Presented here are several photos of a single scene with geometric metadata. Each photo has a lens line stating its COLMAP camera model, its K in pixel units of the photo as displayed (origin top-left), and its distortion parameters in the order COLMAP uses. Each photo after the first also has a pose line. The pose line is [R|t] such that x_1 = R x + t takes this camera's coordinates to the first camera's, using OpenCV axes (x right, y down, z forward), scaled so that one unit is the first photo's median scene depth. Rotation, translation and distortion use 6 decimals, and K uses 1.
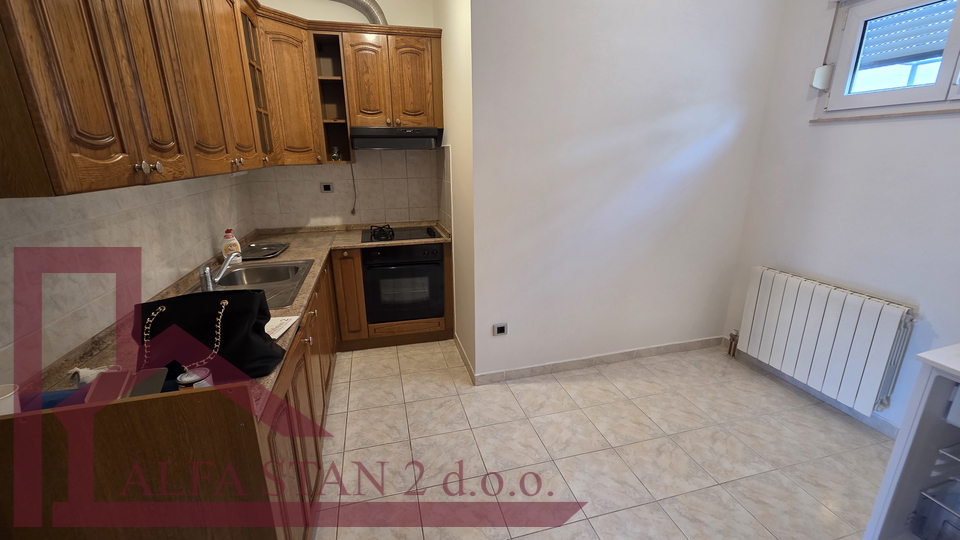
lens RADIAL K [[390.6, 0, 481.6], [0, 390.6, 266.8], [0, 0, 1]] dist [0.003438, -0.000321]
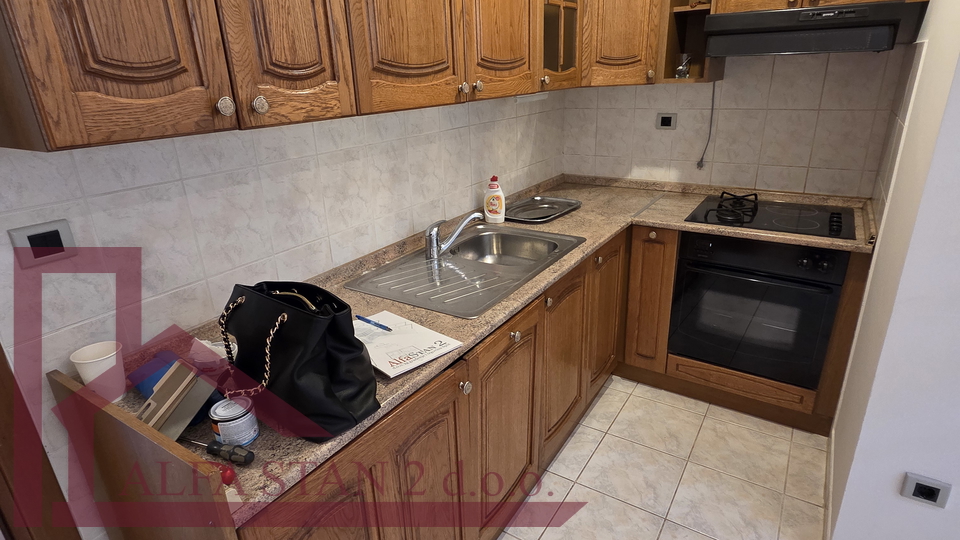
lens RADIAL K [[525.3, 0, 482.5], [0, 525.3, 265.4], [0, 0, 1]] dist [0.007518, -0.000668]
pose [[0.670034, 0.246212, -0.700310, 0.061024], [-0.181072, 0.969106, 0.167470, -0.076465], [0.719908, 0.014596, 0.693916, 0.238290]]
